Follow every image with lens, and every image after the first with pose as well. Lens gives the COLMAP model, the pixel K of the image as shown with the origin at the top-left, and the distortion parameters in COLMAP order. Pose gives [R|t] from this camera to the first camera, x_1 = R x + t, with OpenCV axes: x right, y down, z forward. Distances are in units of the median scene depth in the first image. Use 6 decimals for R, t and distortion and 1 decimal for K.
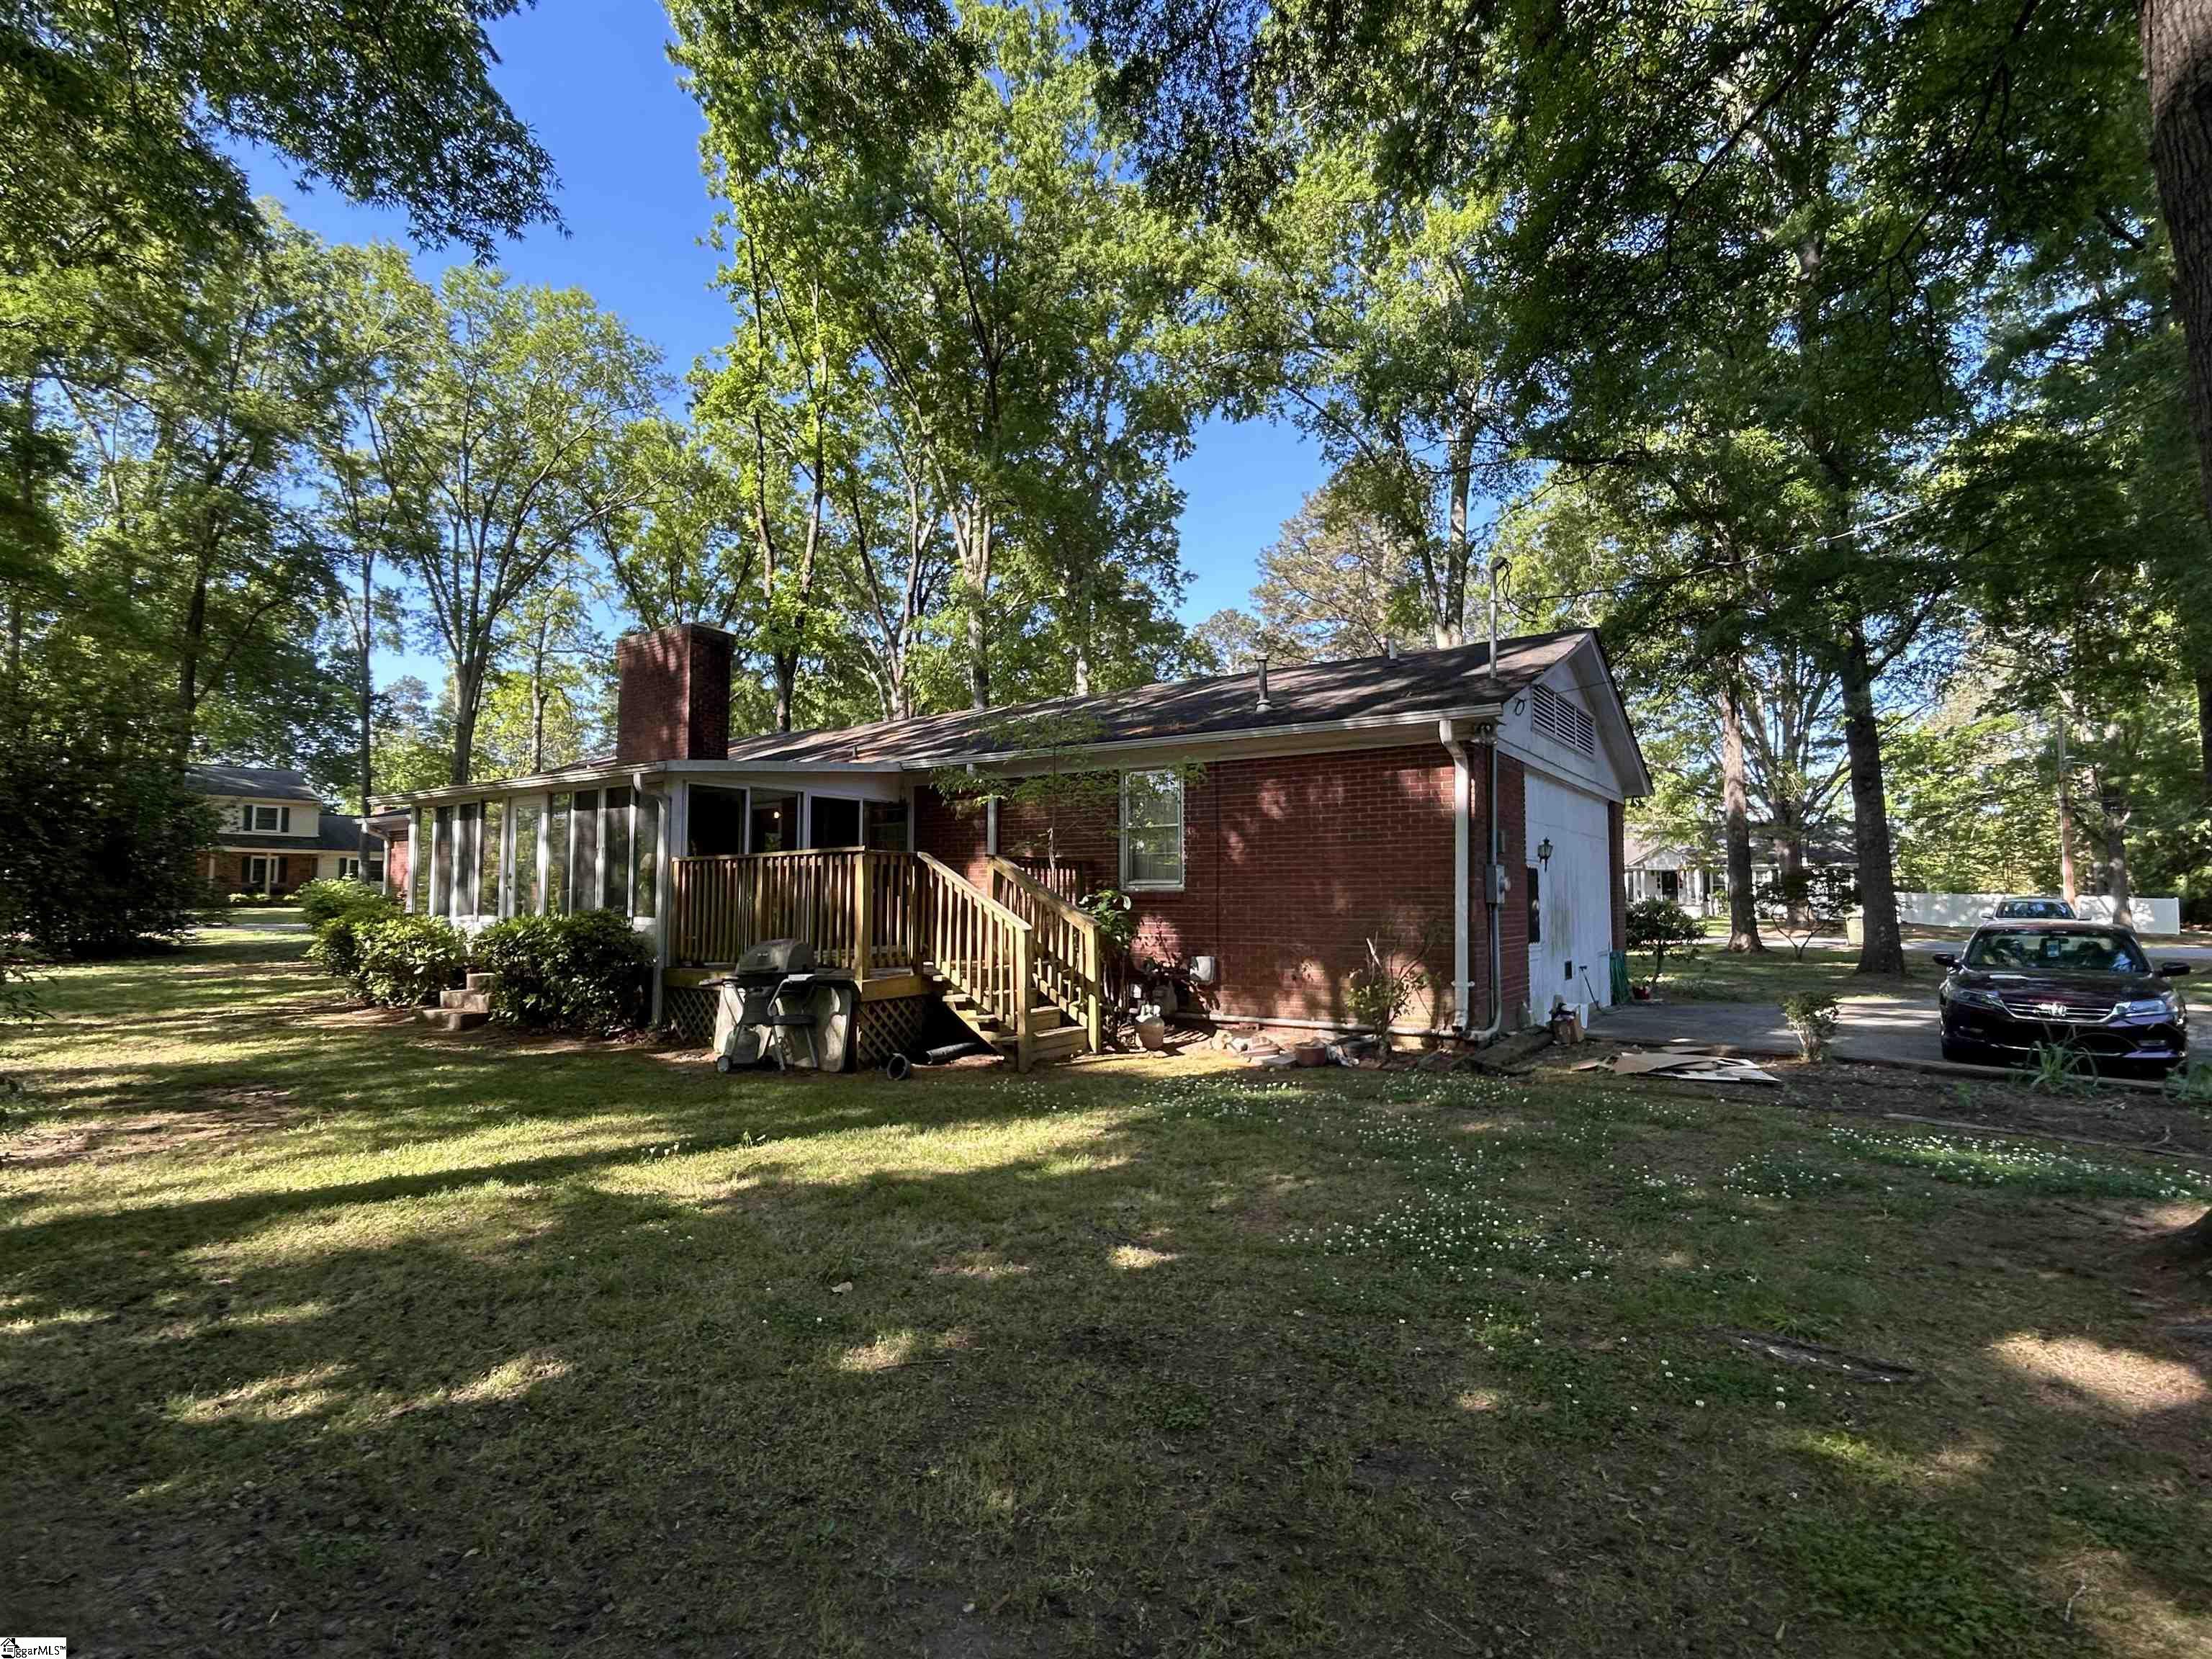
lens RADIAL K [[1066.2, 0, 1095.5], [0, 1066.2, 827.0], [0, 0, 1]] dist [0.004338, 0.002040]
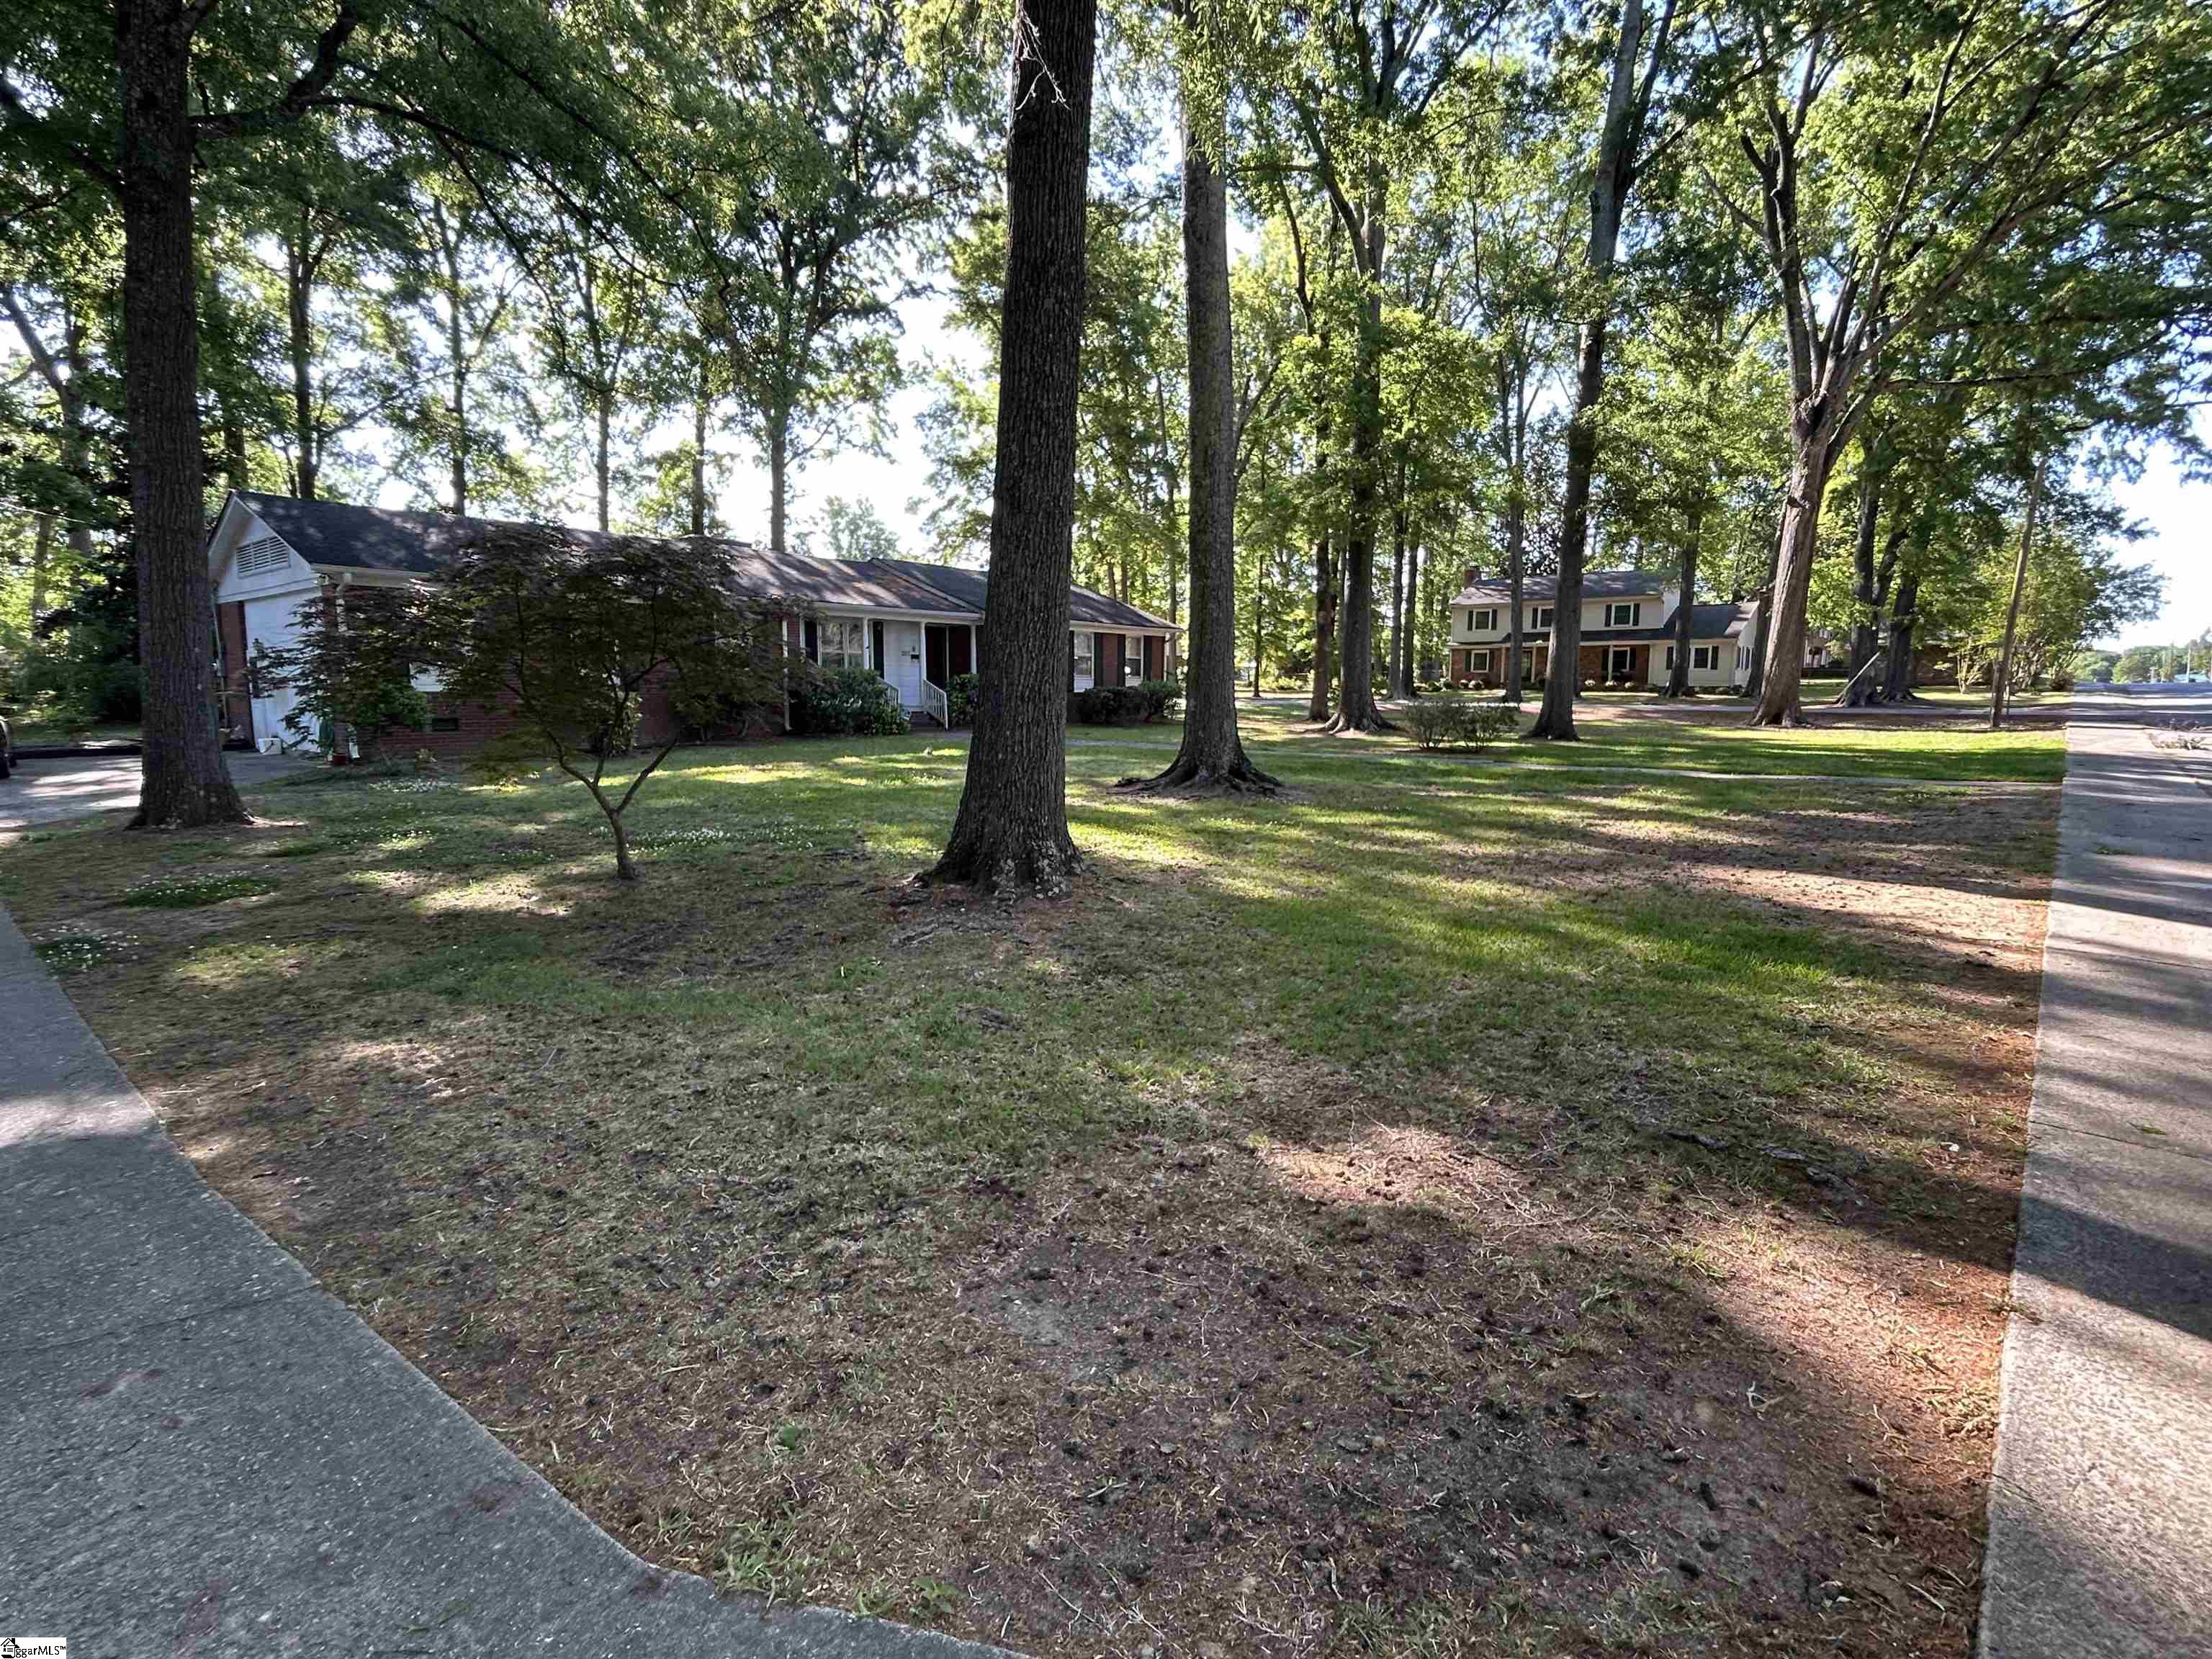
lens RADIAL K [[1066.2, 0, 1100.4], [0, 1066.2, 827.2], [0, 0, 1]] dist [0.004338, 0.002040]
pose [[-0.100628, 0.132025, -0.986125, 0.456358], [0.054613, 0.990395, 0.127024, 0.042433], [0.993424, -0.041073, -0.106872, 0.551337]]
